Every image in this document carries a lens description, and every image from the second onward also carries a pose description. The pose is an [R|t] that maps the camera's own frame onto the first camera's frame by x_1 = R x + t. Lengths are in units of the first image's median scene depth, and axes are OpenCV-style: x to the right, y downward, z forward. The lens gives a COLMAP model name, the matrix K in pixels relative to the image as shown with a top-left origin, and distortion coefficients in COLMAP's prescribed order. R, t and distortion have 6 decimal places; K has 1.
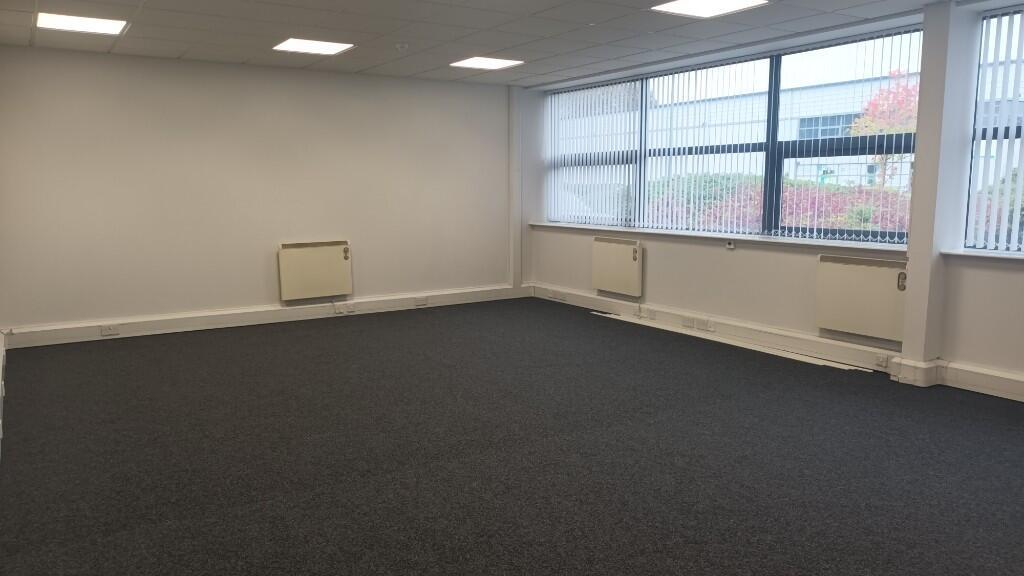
lens RADIAL K [[749.7, 0, 512.0], [0, 749.7, 288.0], [0, 0, 1]] dist [0.005925, 0.009863]
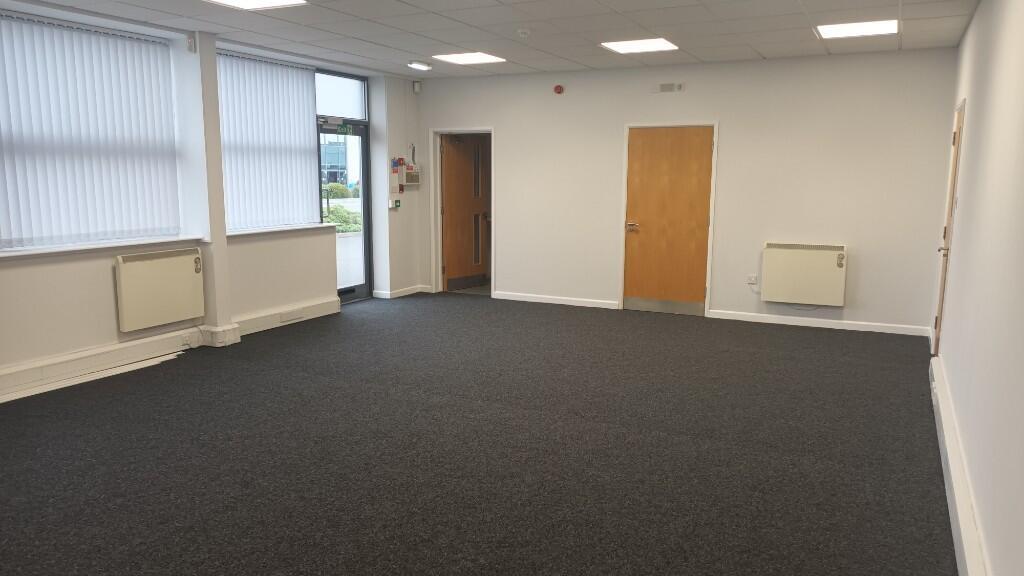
lens RADIAL K [[749.7, 0, 512.0], [0, 749.7, 288.0], [0, 0, 1]] dist [0.005925, 0.009863]
pose [[-0.502292, -0.128208, 0.855141, -0.701321], [0.120013, 0.969039, 0.215778, -0.161636], [-0.856329, 0.211012, -0.471354, 1.117986]]
